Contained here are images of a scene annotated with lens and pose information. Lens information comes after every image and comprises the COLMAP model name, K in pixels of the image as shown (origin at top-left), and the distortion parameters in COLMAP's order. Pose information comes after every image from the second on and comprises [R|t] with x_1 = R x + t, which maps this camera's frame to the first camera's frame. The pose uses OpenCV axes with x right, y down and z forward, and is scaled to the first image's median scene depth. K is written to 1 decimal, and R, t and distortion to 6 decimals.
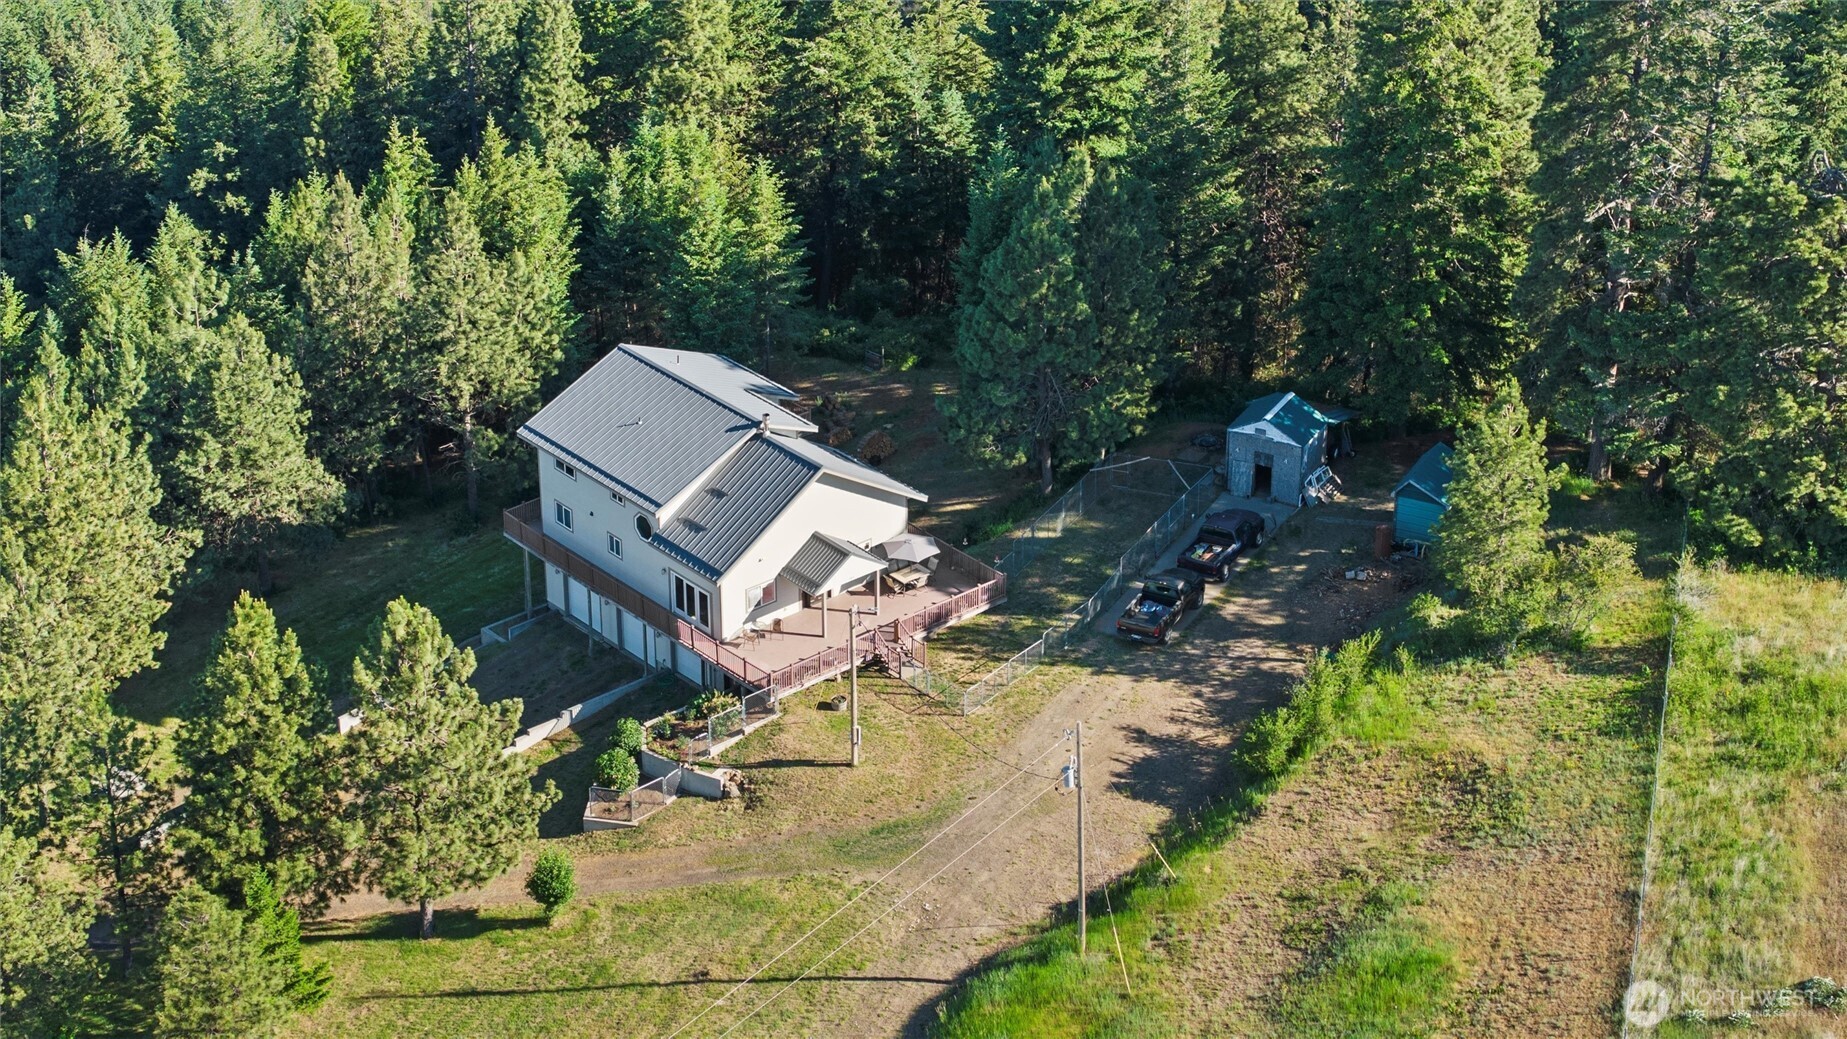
lens RADIAL K [[3745.8, 0, 924.7], [0, 3745.8, 516.7], [0, 0, 1]] dist [-0.123486, 0.000000]
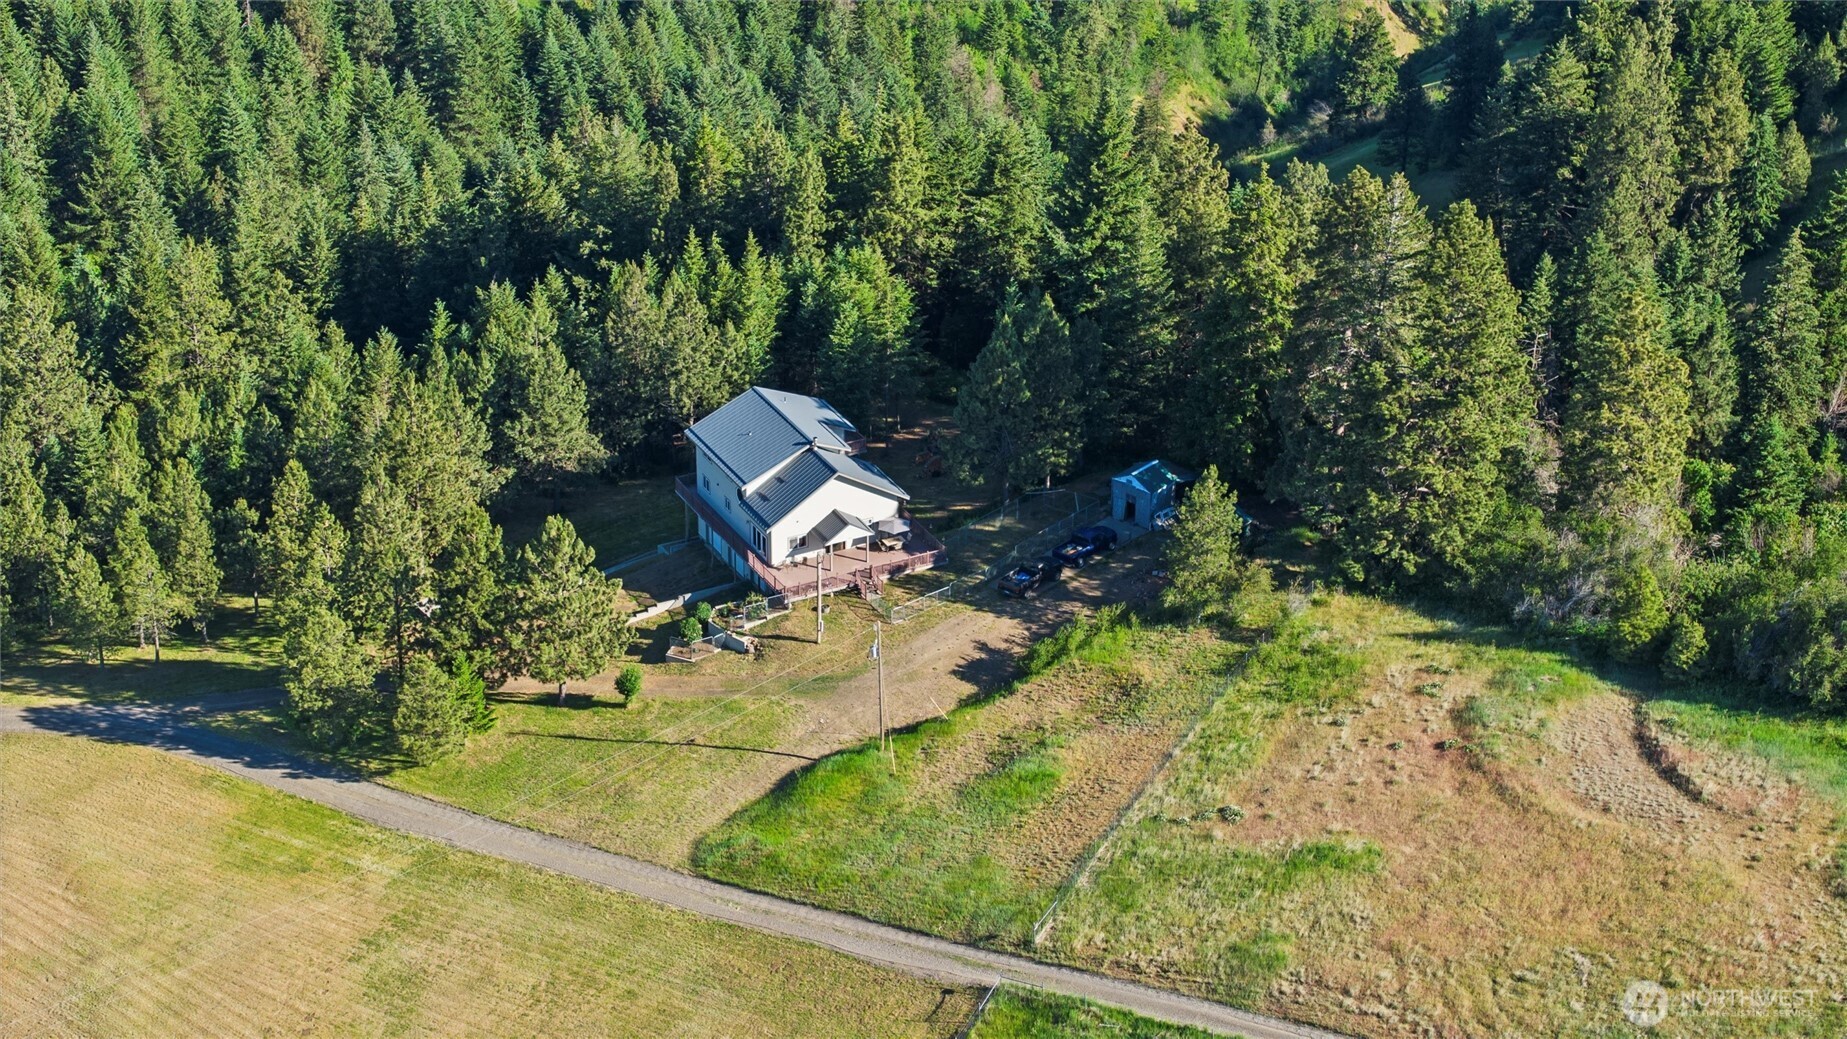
lens RADIAL K [[3745.8, 0, 922.7], [0, 3745.8, 522.1], [0, 0, 1]] dist [-0.123486, 0.000000]
pose [[0.973578, 0.115736, -0.196852, 0.346001], [-0.115538, 0.993224, 0.012528, -0.016115], [0.196968, 0.010547, 0.980353, -0.663078]]
